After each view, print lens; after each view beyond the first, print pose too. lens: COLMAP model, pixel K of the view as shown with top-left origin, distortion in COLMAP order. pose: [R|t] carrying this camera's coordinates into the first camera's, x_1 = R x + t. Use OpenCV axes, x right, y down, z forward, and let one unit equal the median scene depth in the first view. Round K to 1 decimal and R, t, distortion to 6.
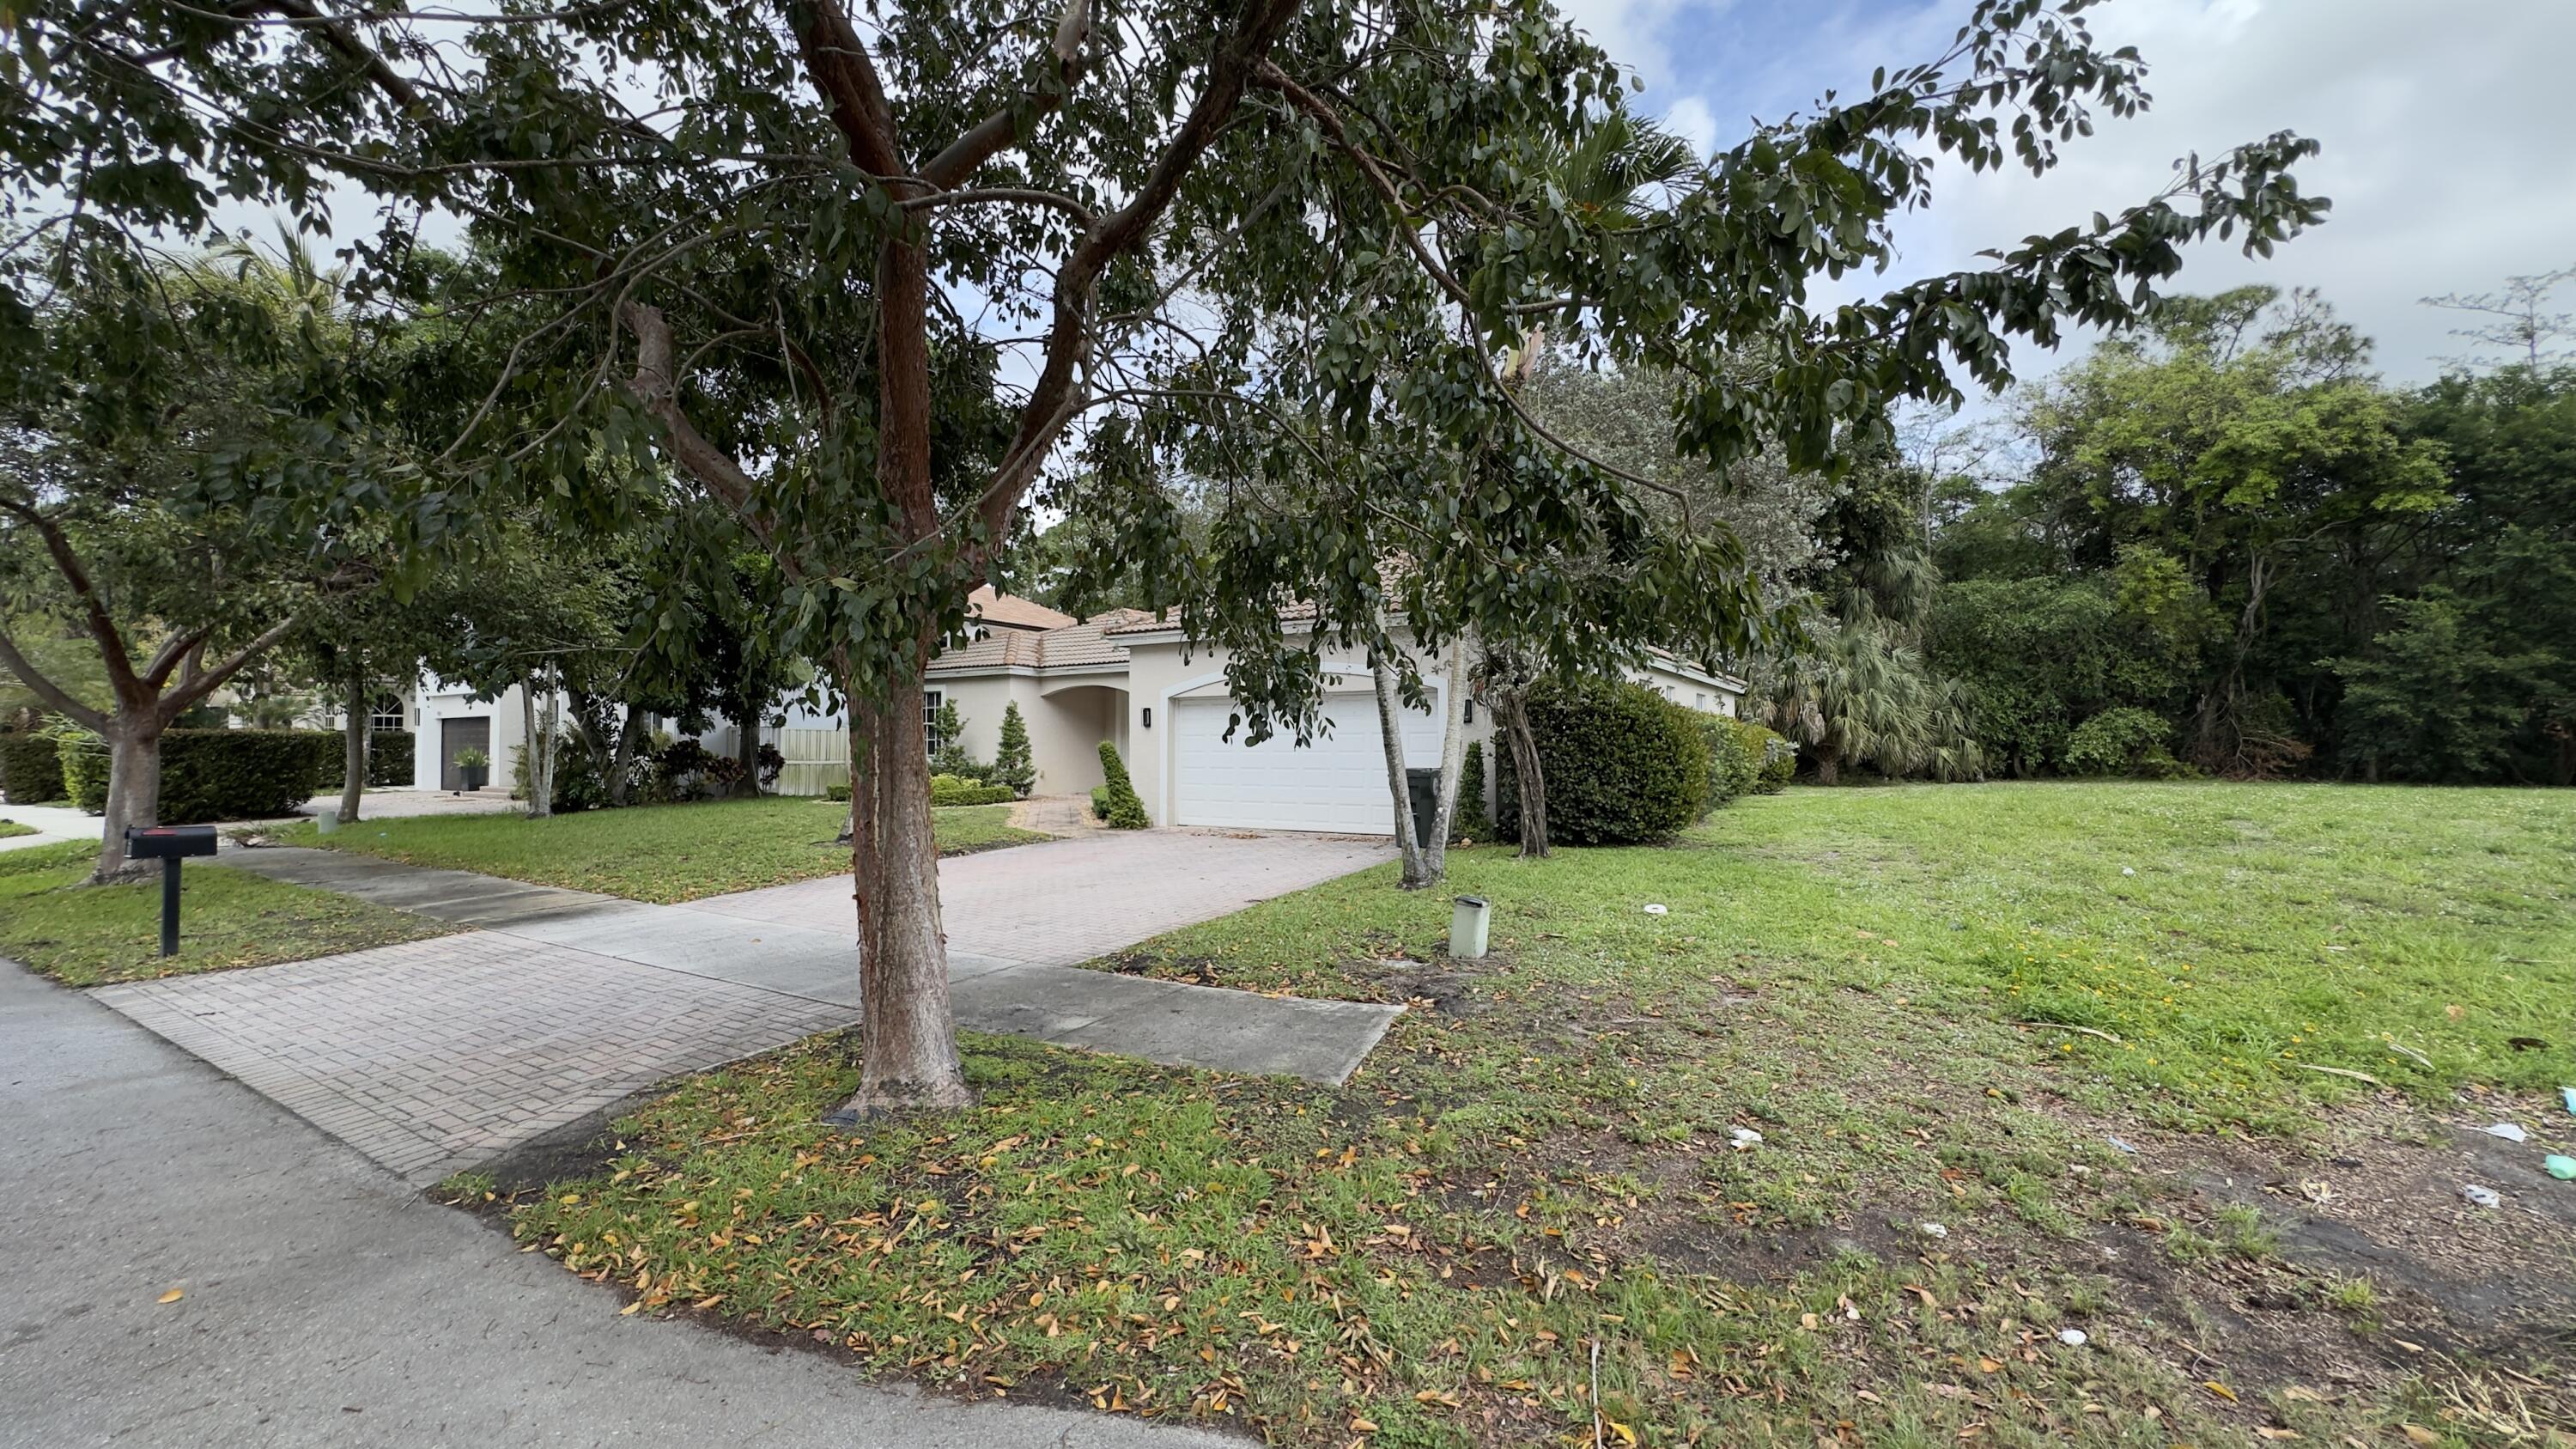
lens RADIAL K [[1050.3, 0, 1286.9], [0, 1050.3, 735.8], [0, 0, 1]] dist [-0.000791, 0.000105]
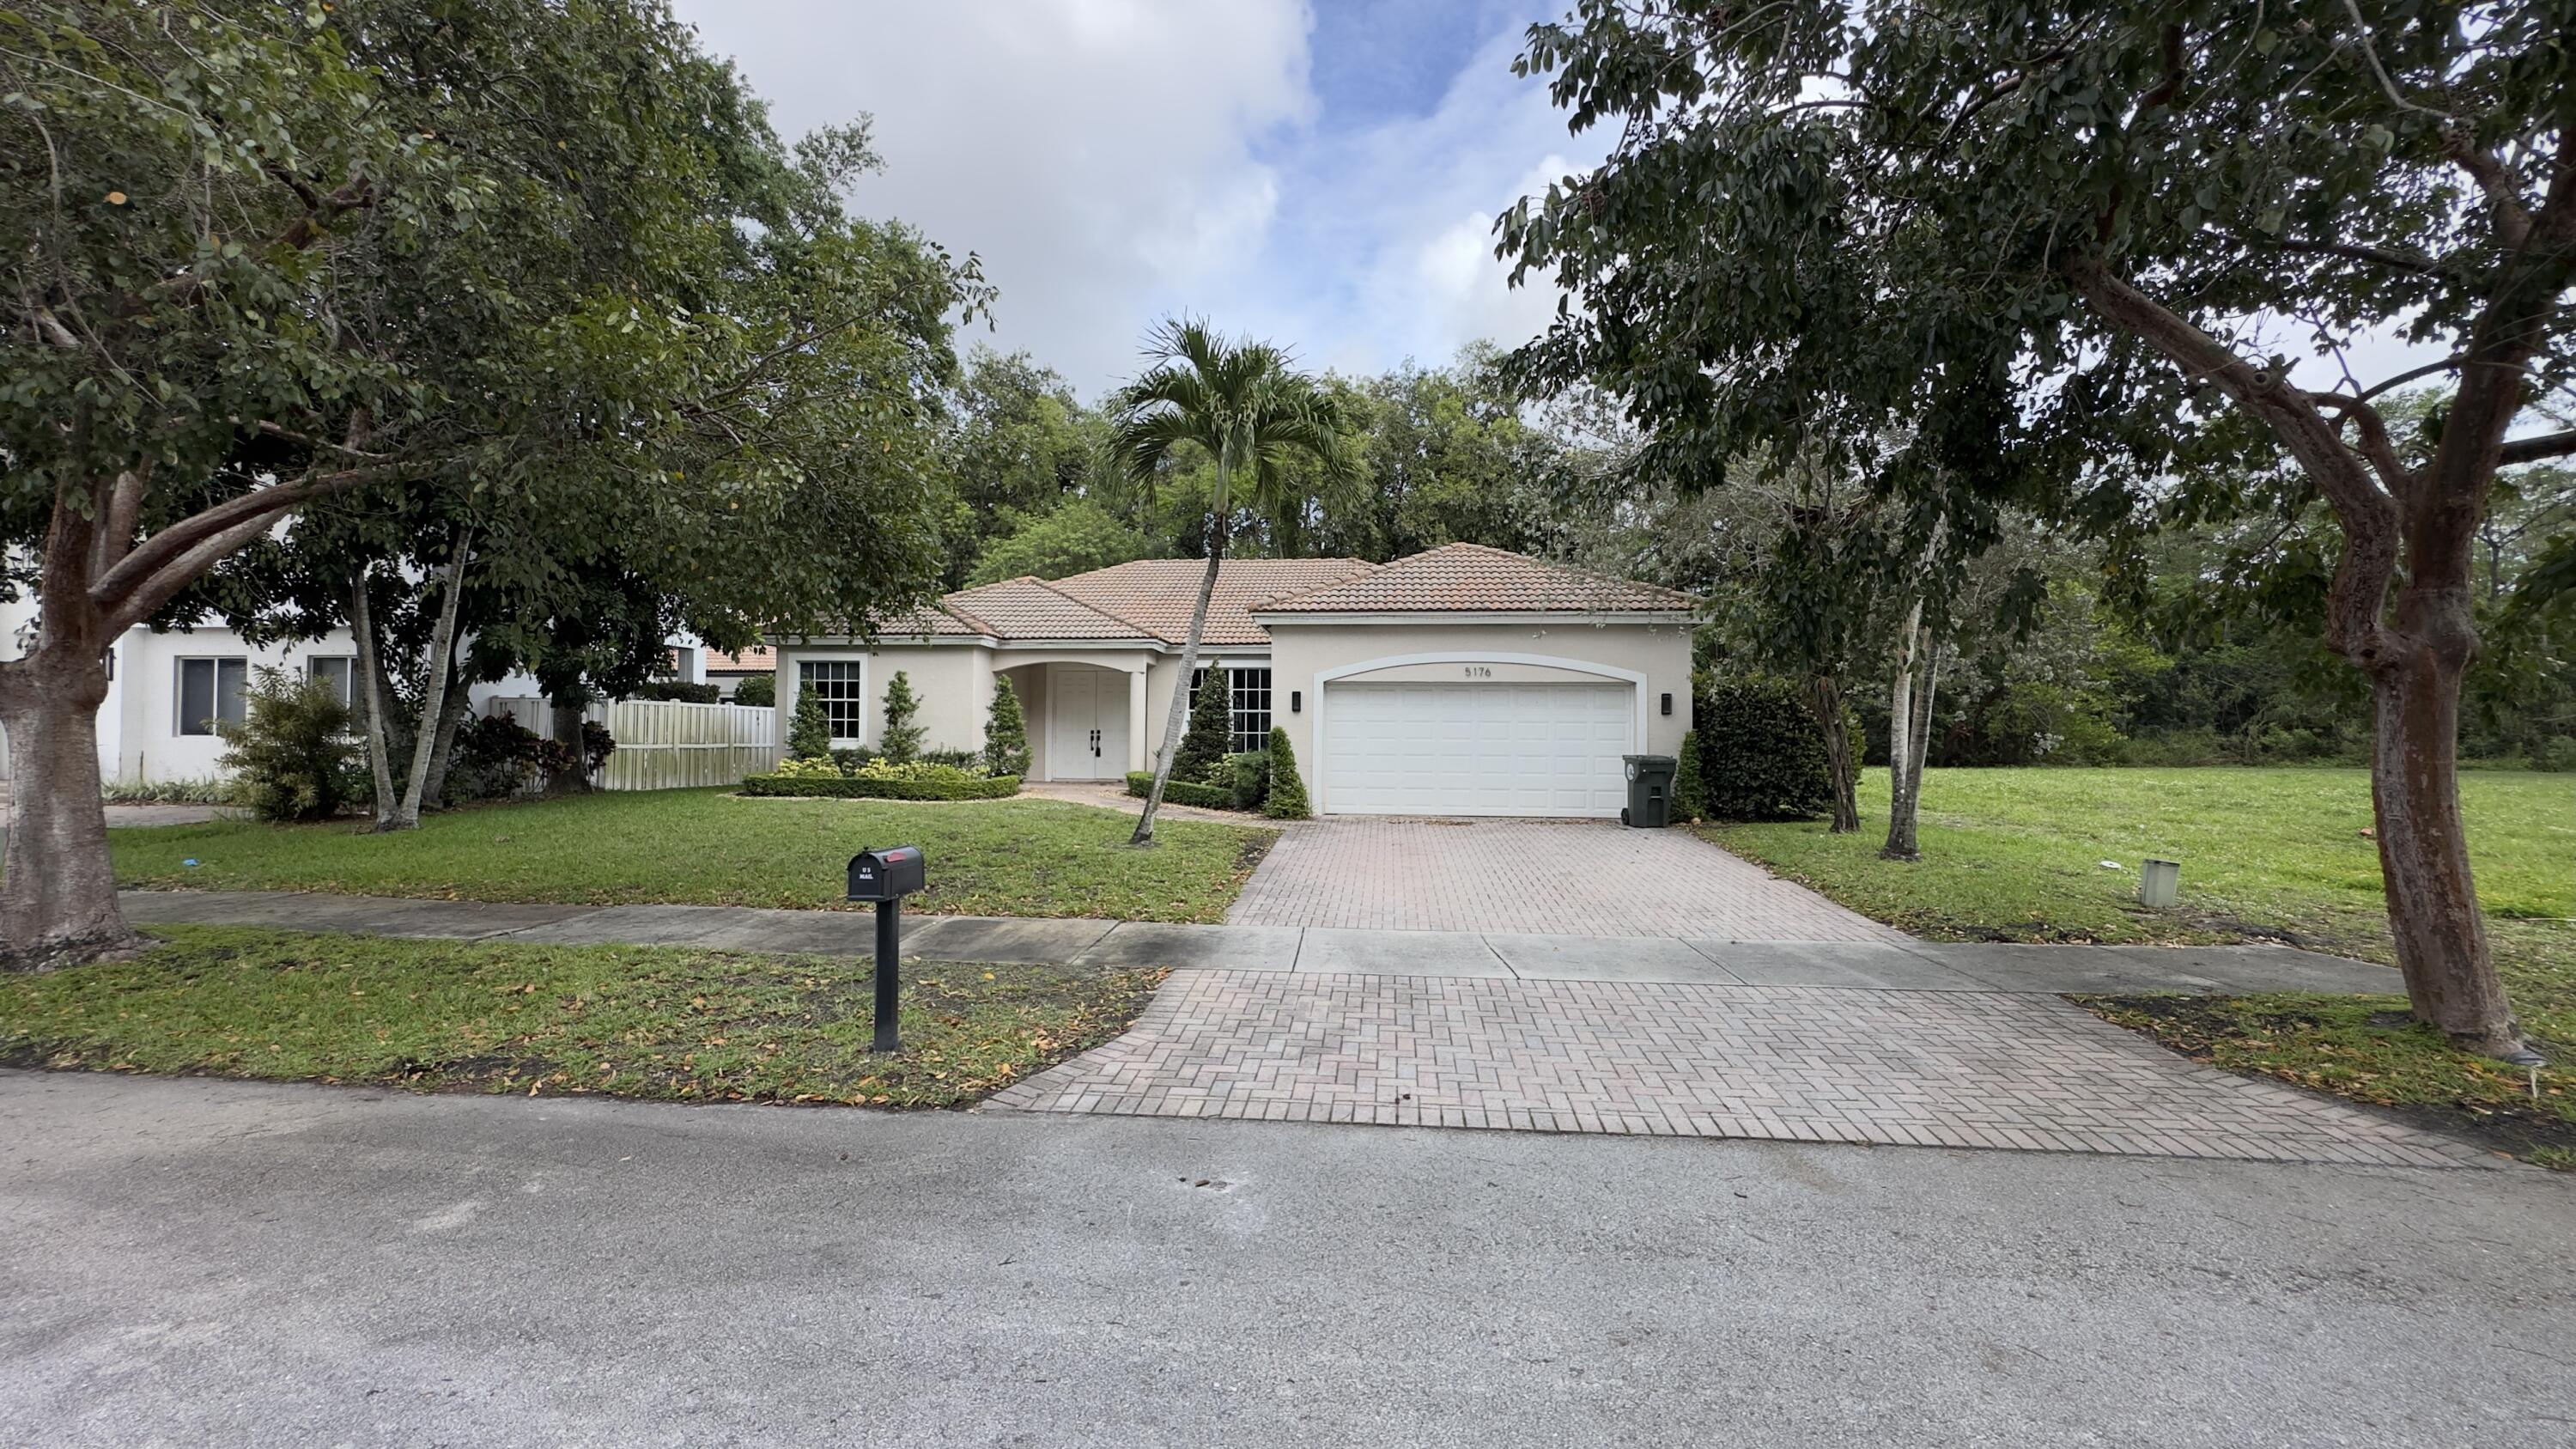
lens RADIAL K [[1050.3, 0, 1293.0], [0, 1050.3, 719.1], [0, 0, 1]] dist [-0.000791, 0.000105]
pose [[0.899846, 0.011312, 0.436060, -0.470076], [-0.012468, 0.999922, -0.000211, -0.001143], [-0.436029, -0.005247, 0.899917, 0.116842]]
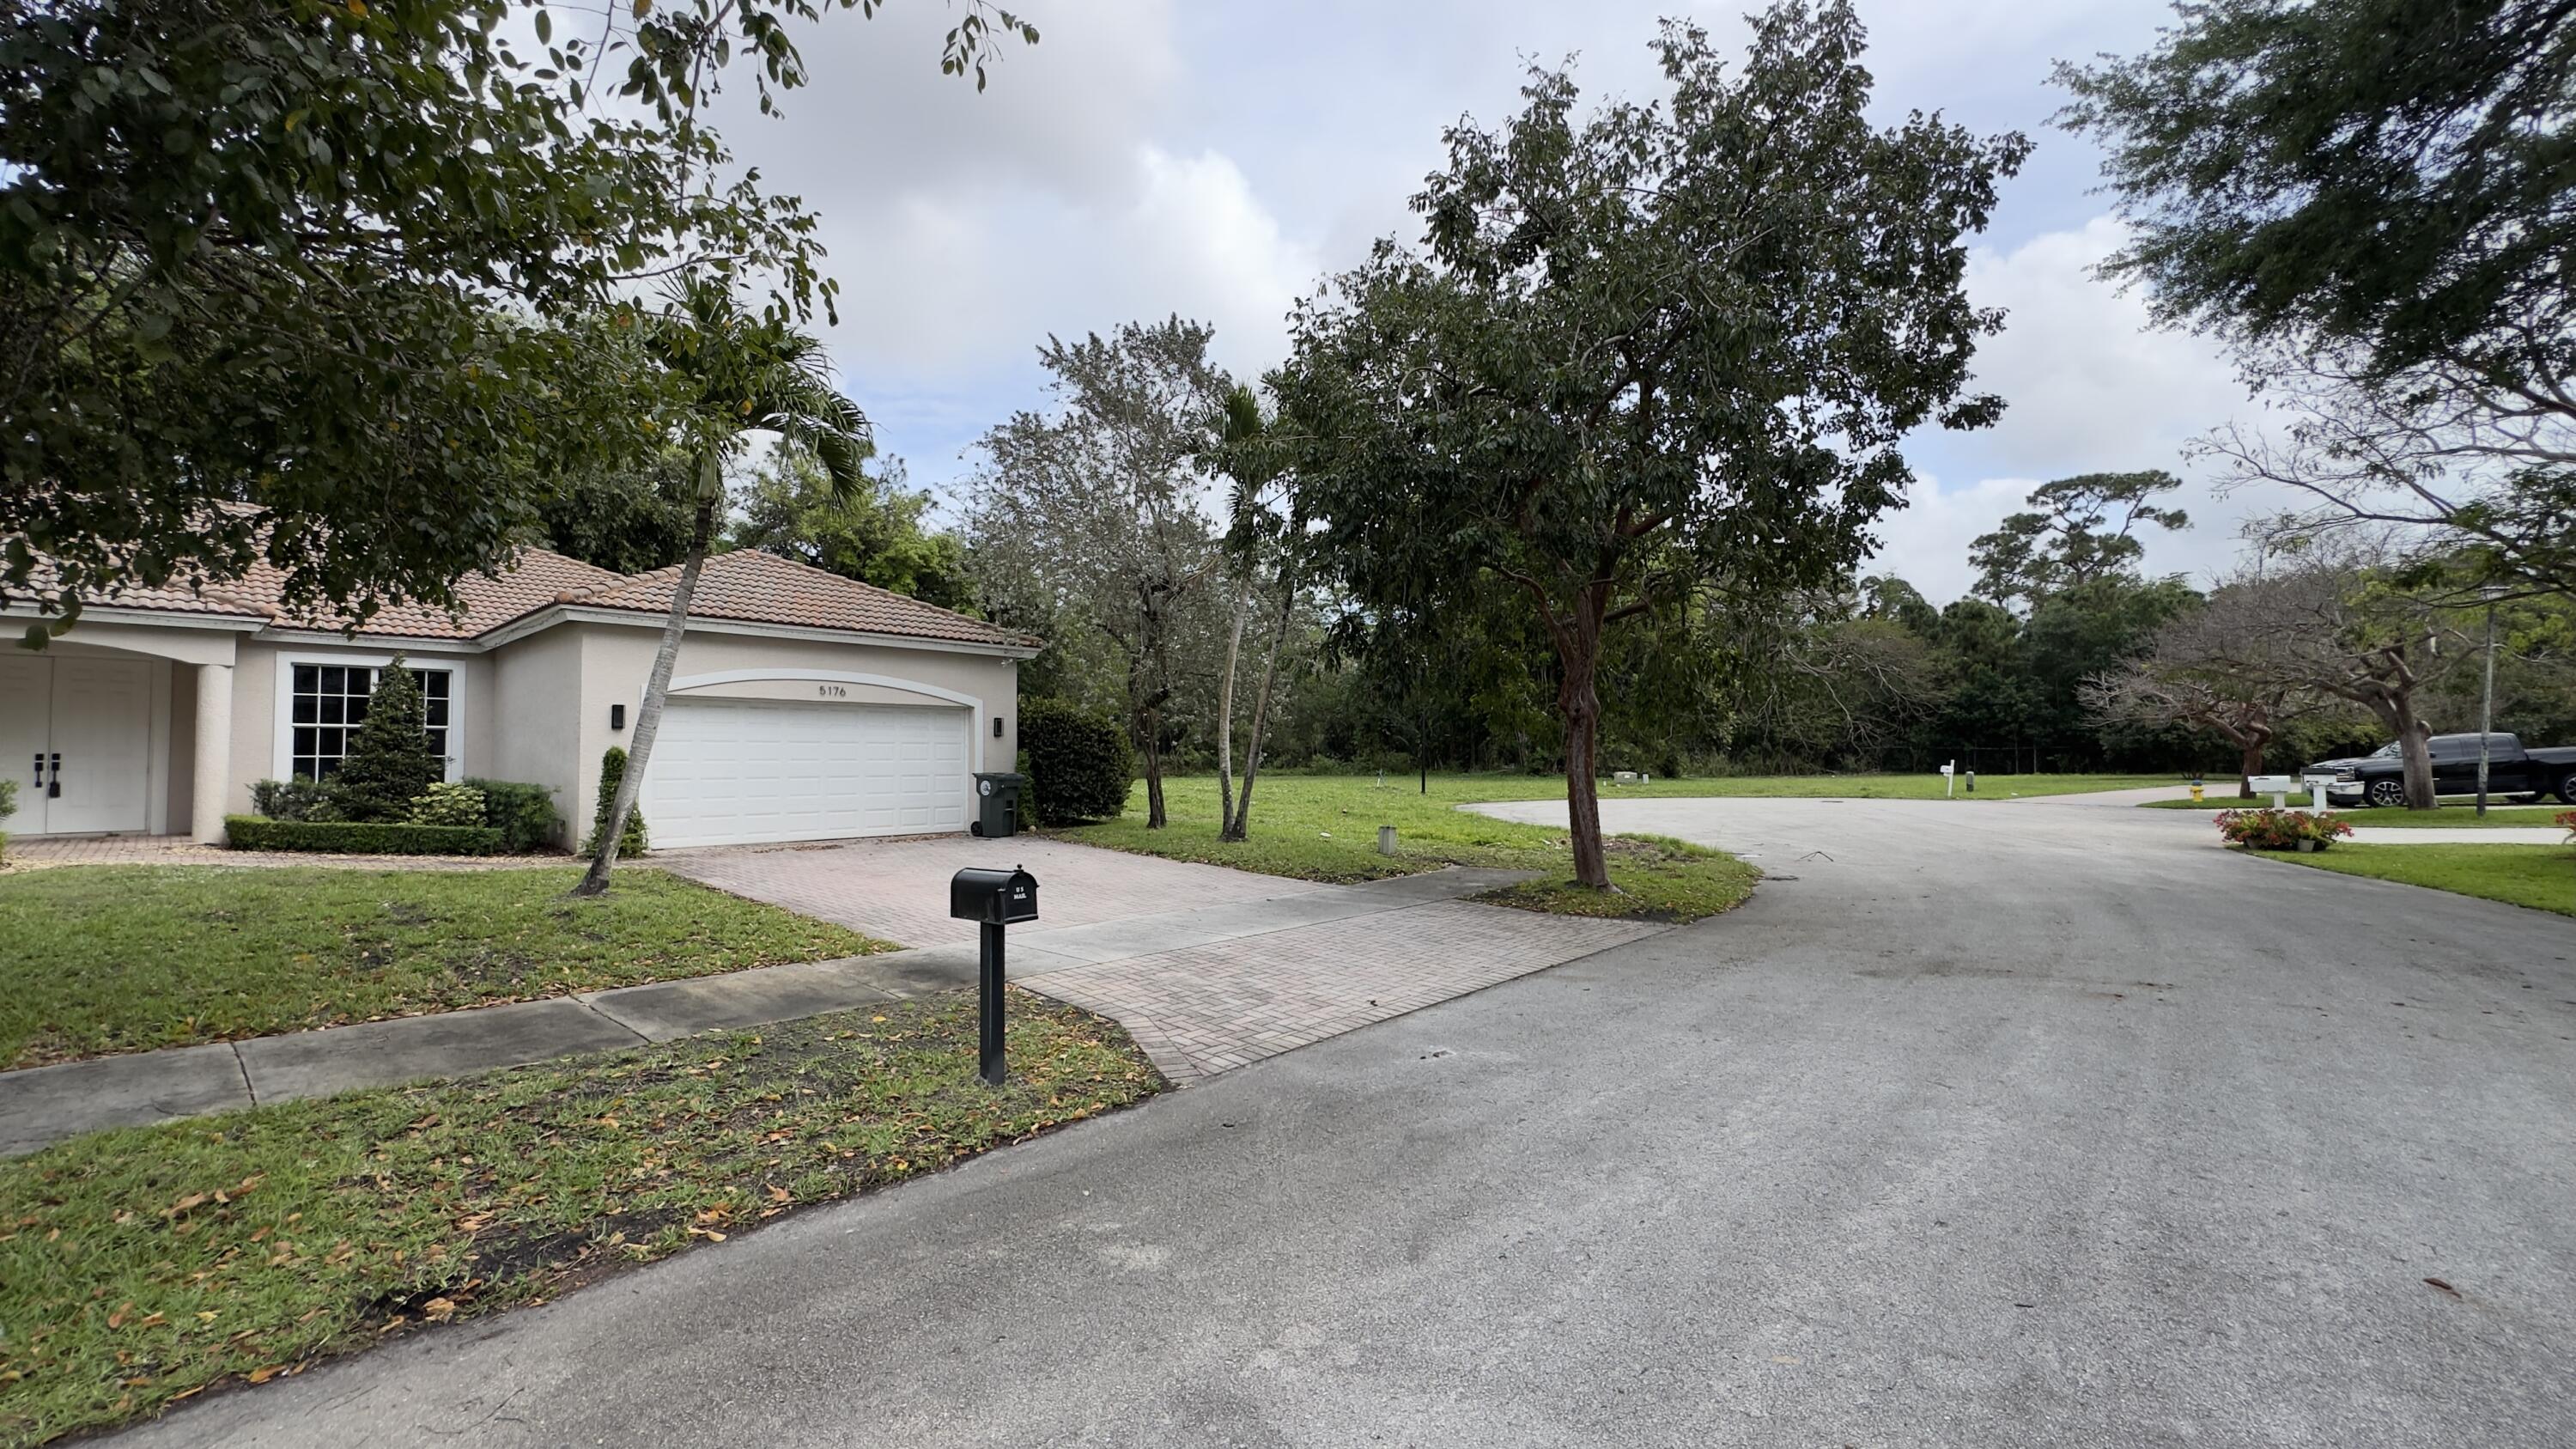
lens RADIAL K [[1050.3, 0, 1301.9], [0, 1050.3, 731.8], [0, 0, 1]] dist [-0.000791, 0.000105]
pose [[0.166665, 0.024132, 0.985718, -0.694580], [-0.011687, 0.999679, -0.022497, 0.004585], [-0.985944, -0.007771, 0.166893, 0.293388]]
